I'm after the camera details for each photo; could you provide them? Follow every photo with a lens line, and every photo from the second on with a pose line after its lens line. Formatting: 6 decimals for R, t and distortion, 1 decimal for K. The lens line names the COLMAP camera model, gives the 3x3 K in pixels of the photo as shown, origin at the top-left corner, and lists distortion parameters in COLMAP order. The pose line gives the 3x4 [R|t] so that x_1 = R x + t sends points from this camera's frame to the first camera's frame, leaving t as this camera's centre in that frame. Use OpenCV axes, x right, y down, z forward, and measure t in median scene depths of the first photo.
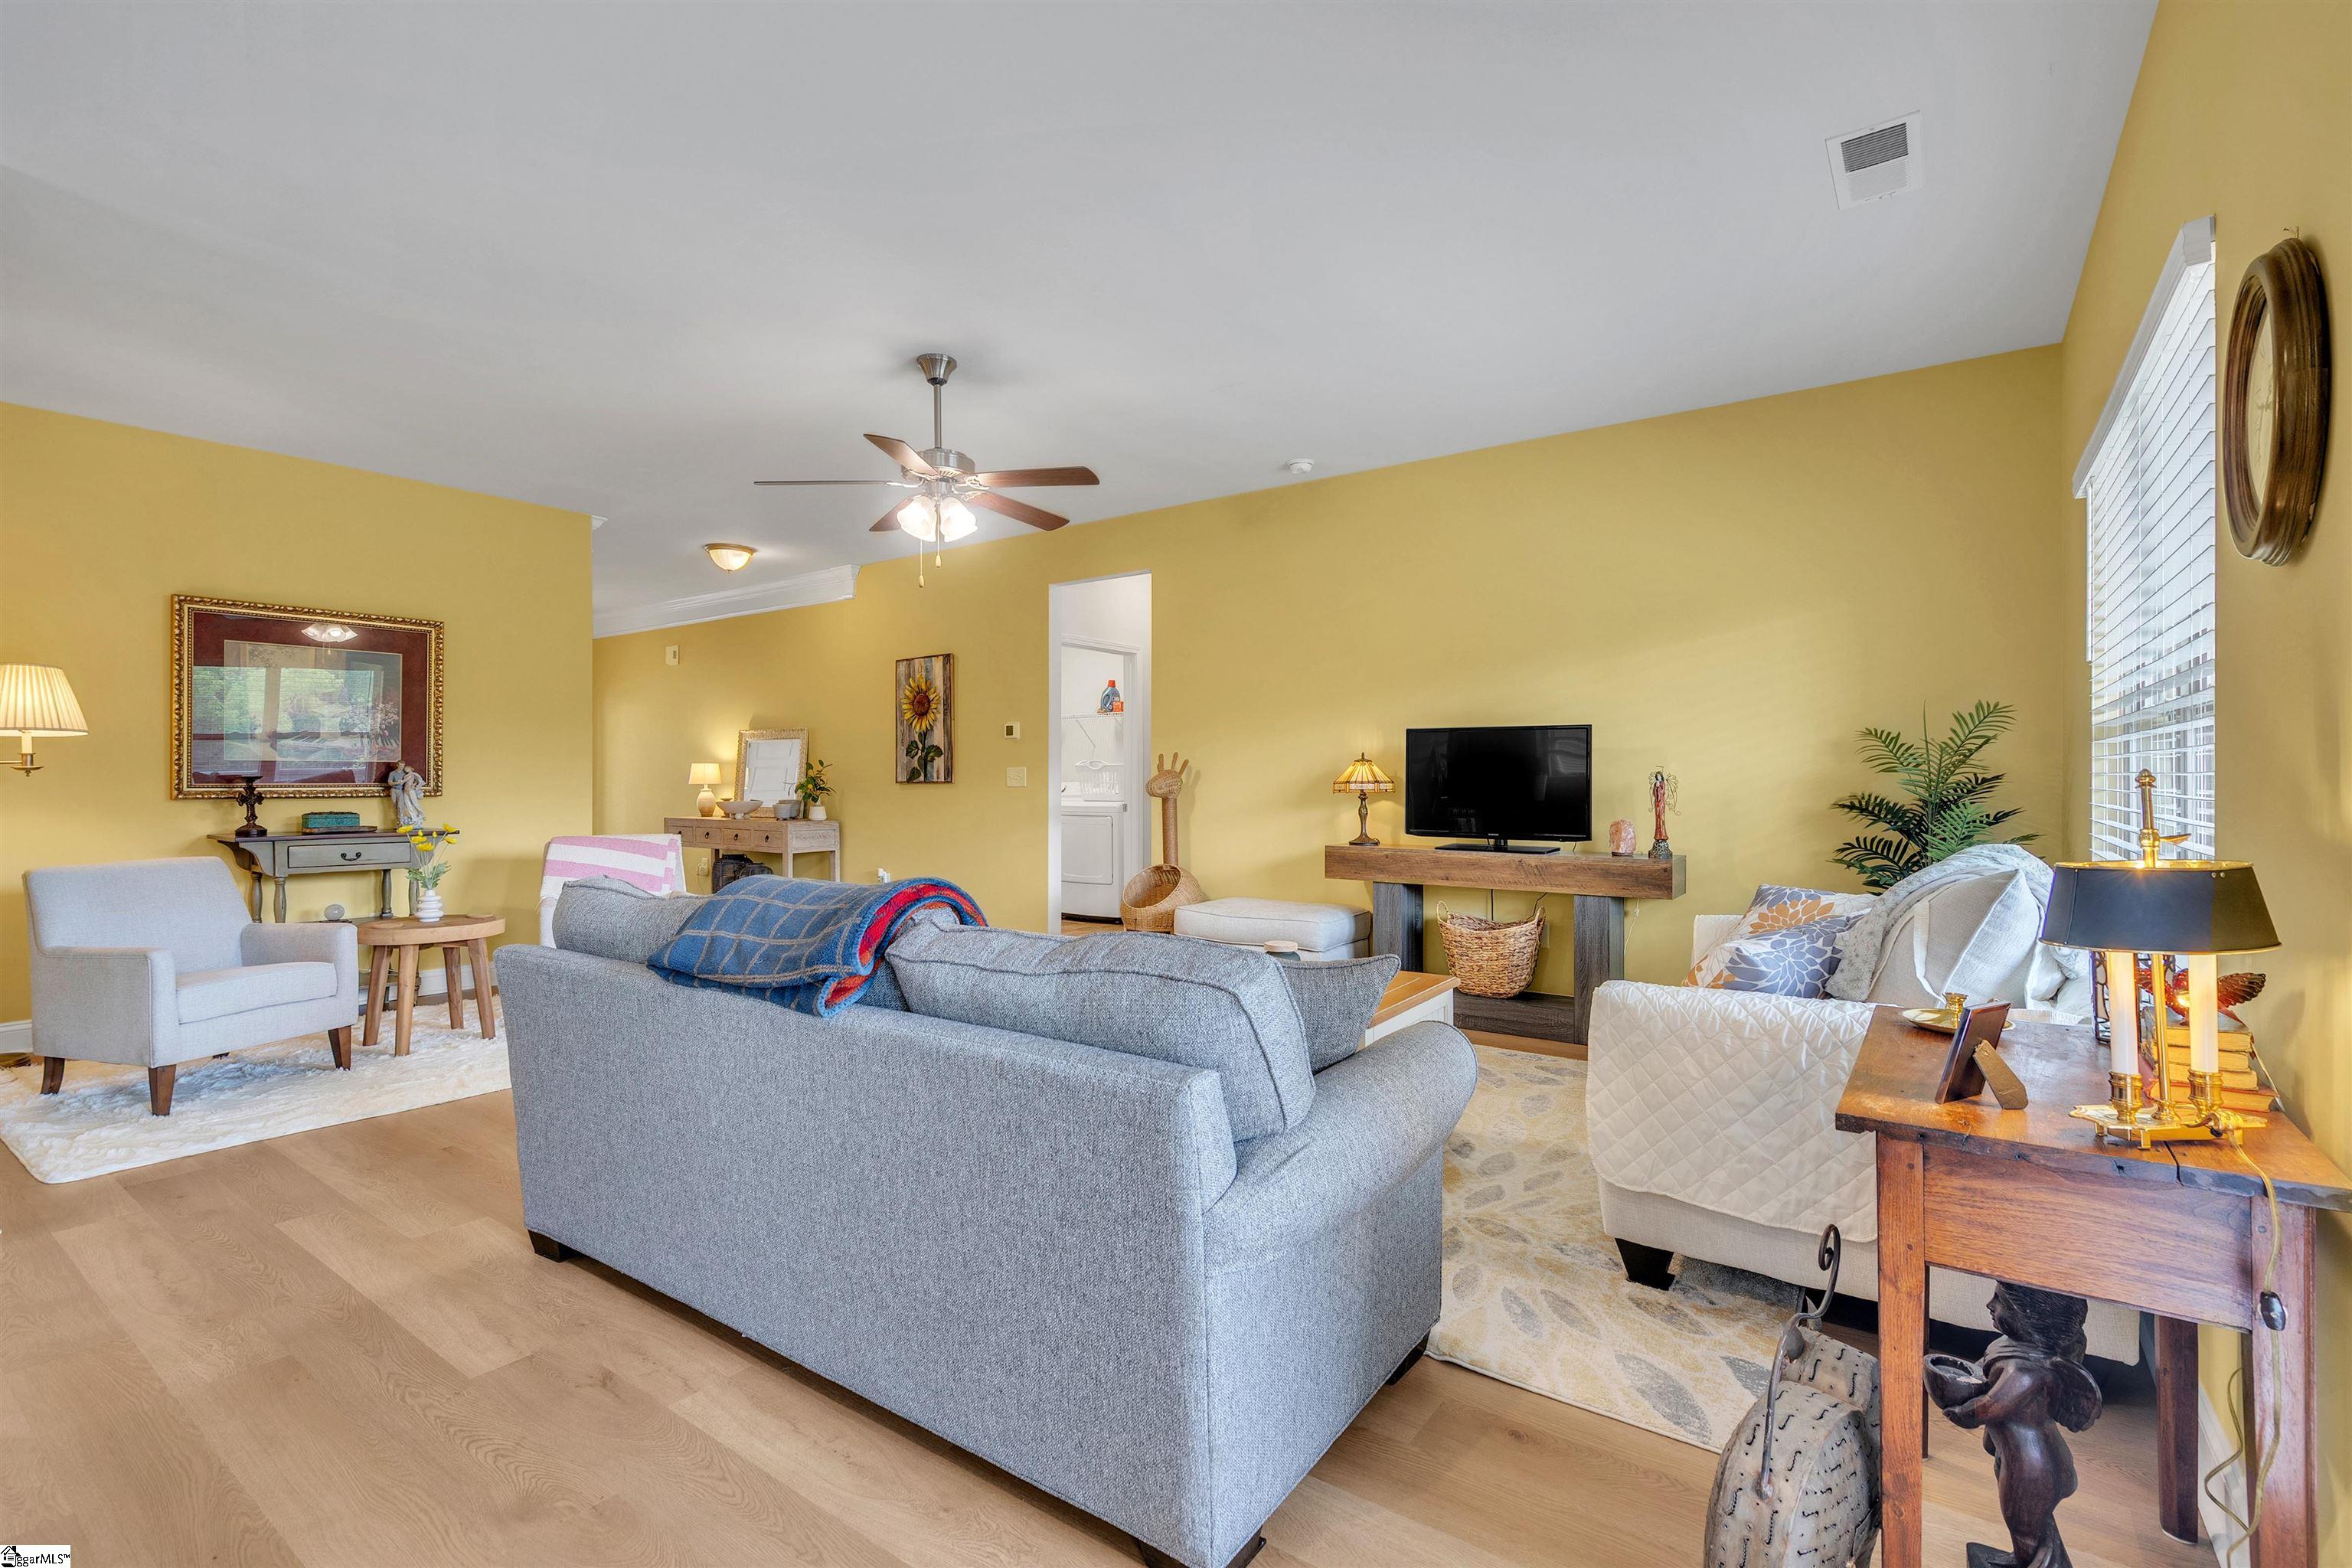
lens RADIAL K [[1066.2, 0, 1176.0], [0, 1066.2, 784.0], [0, 0, 1]] dist [0.001446, 0.000111]
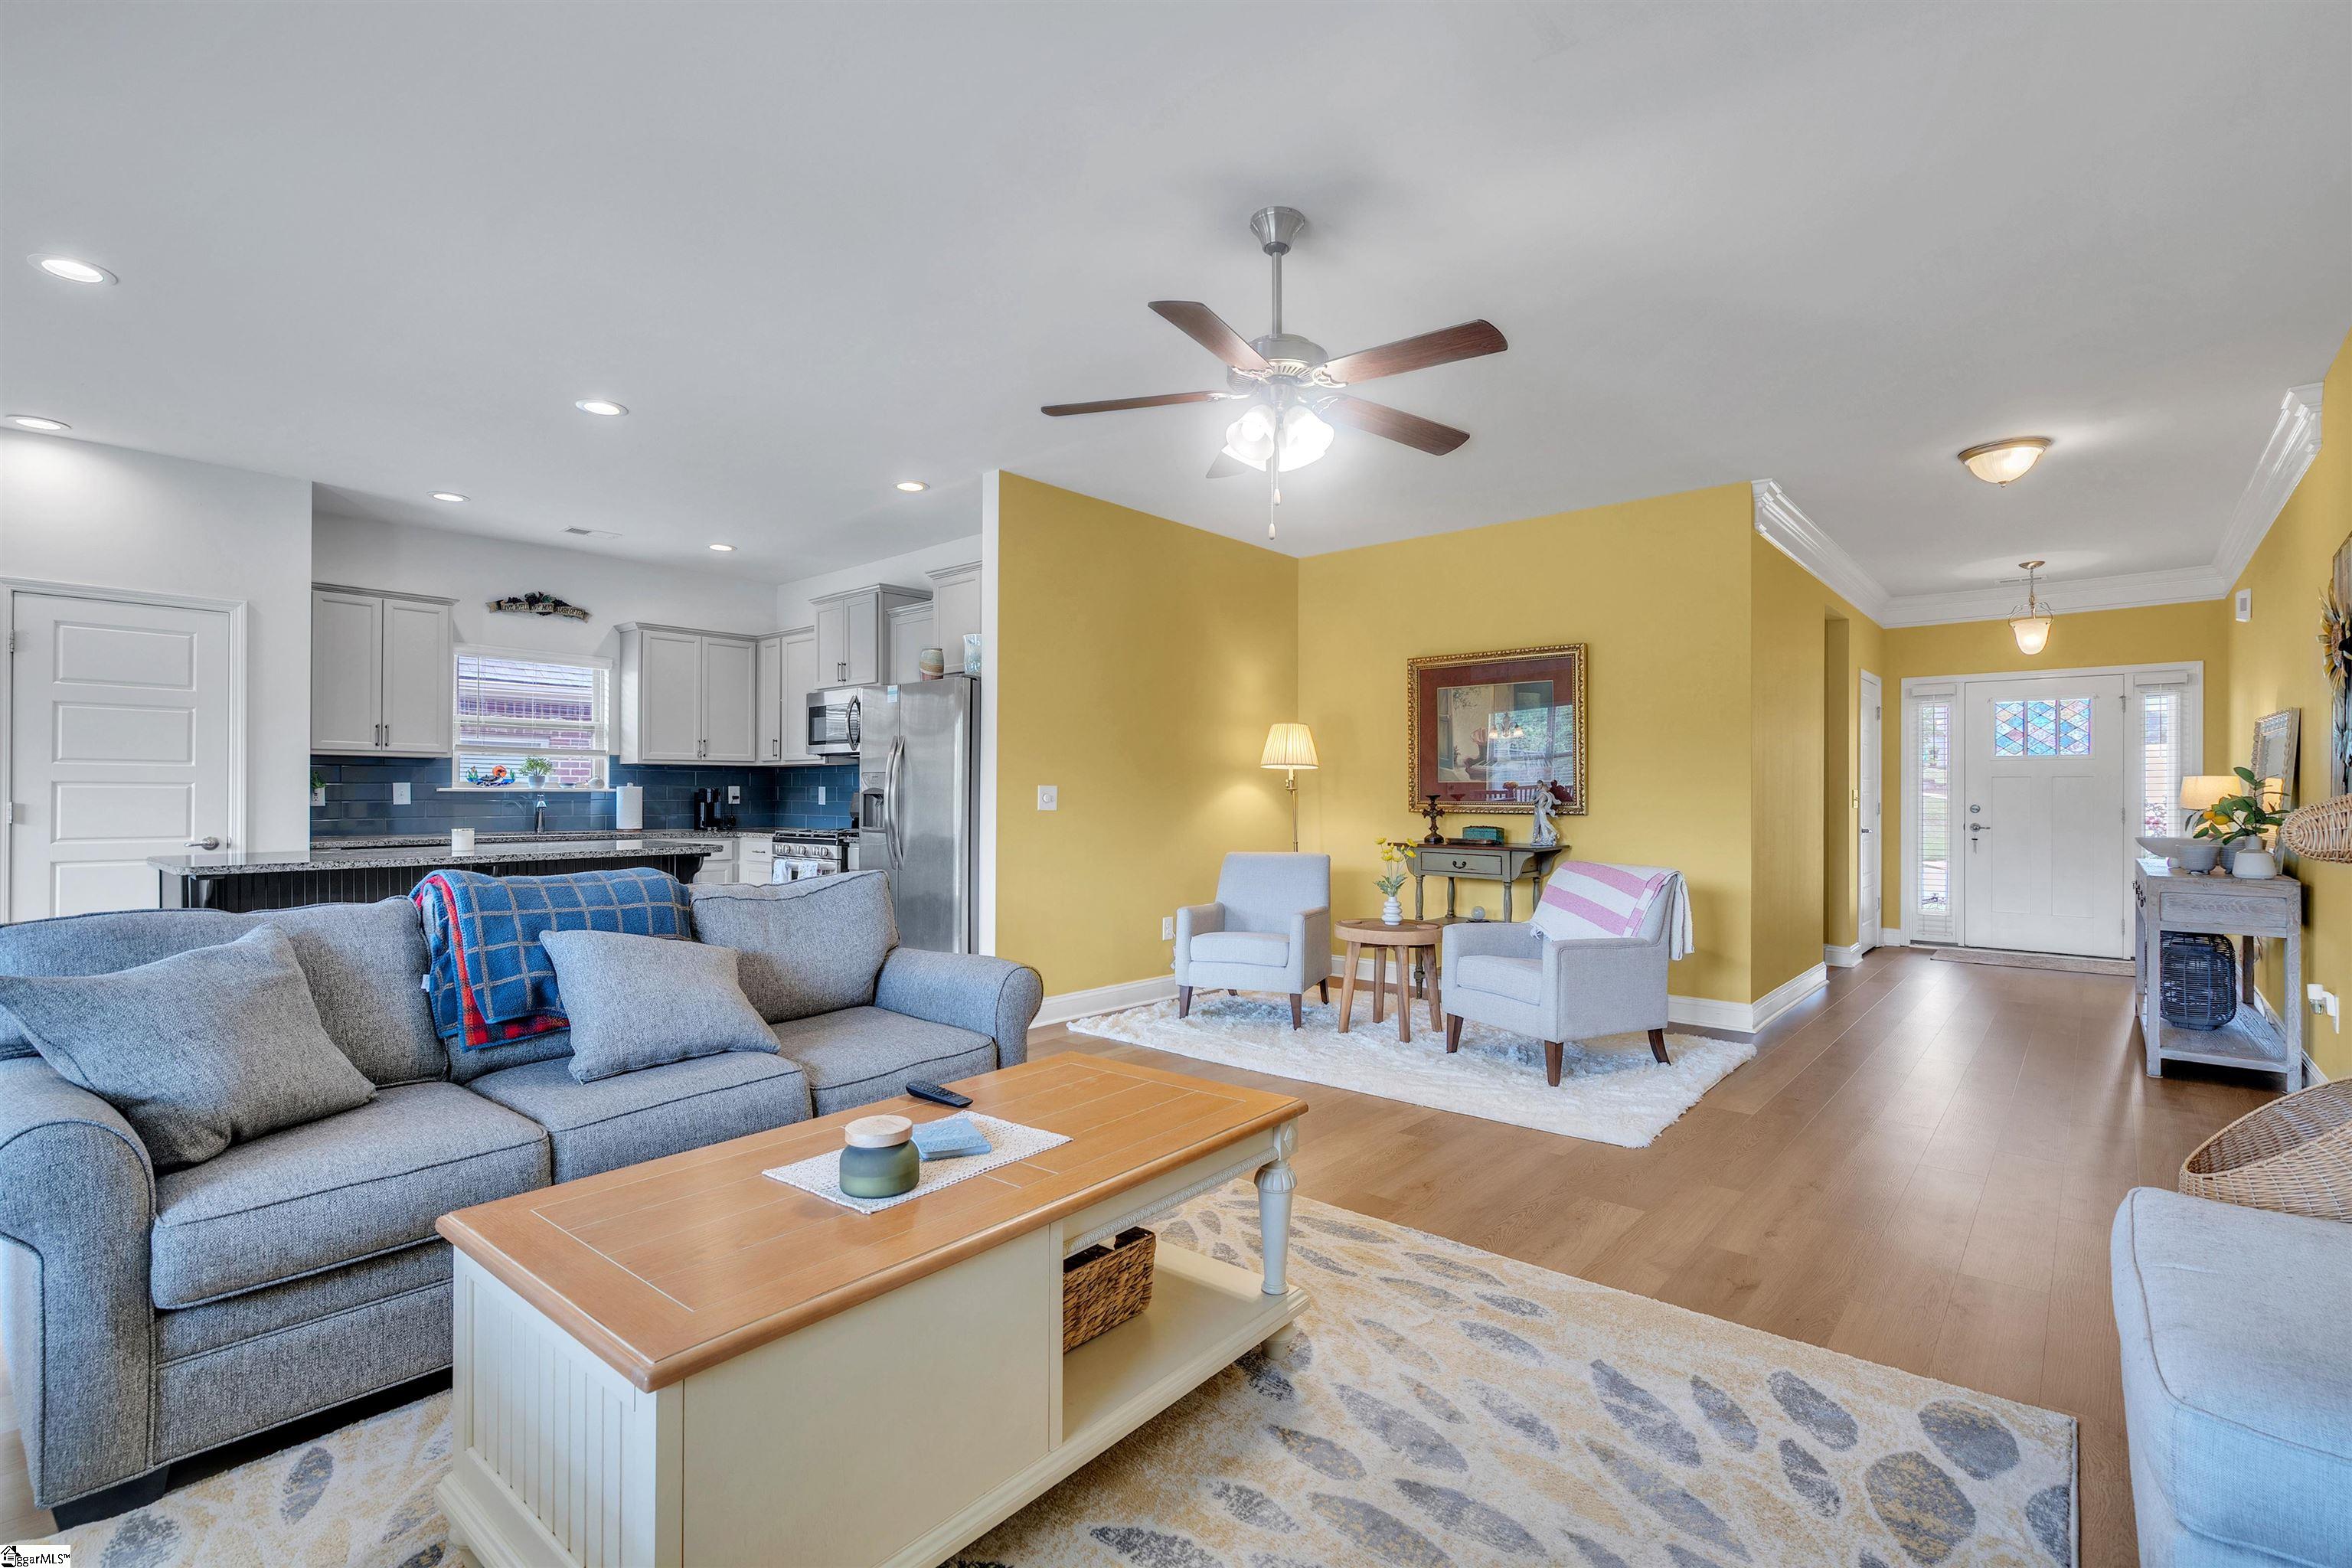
lens RADIAL K [[1066.2, 0, 1176.0], [0, 1066.2, 784.0], [0, 0, 1]] dist [0.001446, 0.000111]
pose [[-0.071051, -0.006480, -0.997452, 0.403751], [-0.008186, 0.999949, -0.005913, -0.010042], [0.997439, 0.007745, -0.071101, 0.787013]]
